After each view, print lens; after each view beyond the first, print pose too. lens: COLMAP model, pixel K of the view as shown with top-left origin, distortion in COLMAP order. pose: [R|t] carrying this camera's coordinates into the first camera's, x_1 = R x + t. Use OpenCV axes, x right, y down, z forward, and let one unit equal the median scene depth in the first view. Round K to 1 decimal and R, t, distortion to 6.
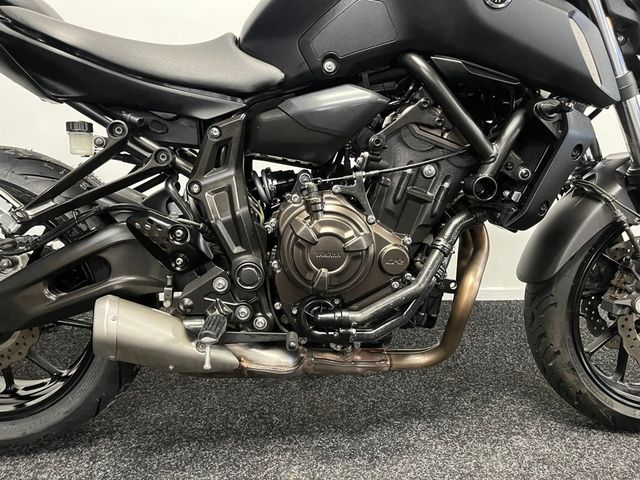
lens RADIAL K [[481.5, 0, 320.0], [0, 481.5, 240.0], [0, 0, 1]] dist [0.080538, -0.107905]
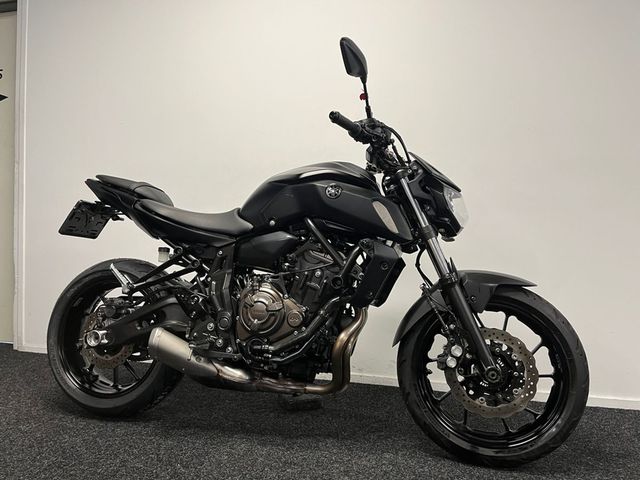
lens RADIAL K [[481.5, 0, 320.0], [0, 481.5, 240.0], [0, 0, 1]] dist [0.080538, -0.107905]
pose [[0.954828, 0.007568, -0.297061, 0.806951], [-0.093057, 0.957009, -0.274727, 0.255517], [0.282211, 0.289961, 0.914483, -0.791785]]
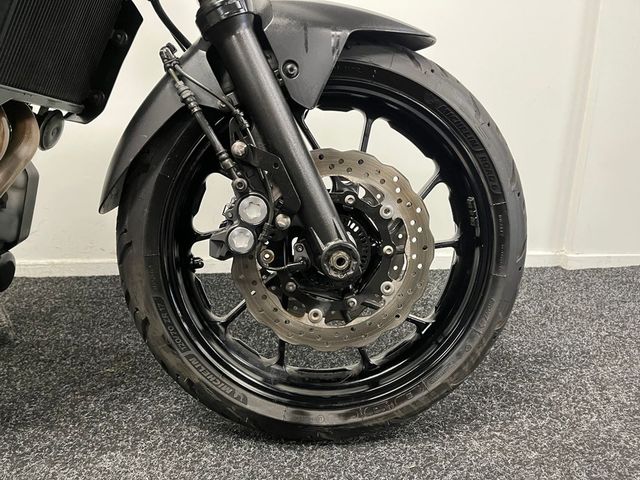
lens RADIAL K [[481.5, 0, 320.0], [0, 481.5, 240.0], [0, 0, 1]] dist [0.080538, -0.107905]
pose [[0.999401, -0.014027, 0.031637, 0.832420], [0.014285, 0.999866, -0.007949, 0.156997], [-0.031522, 0.008397, 0.999468, 0.419673]]
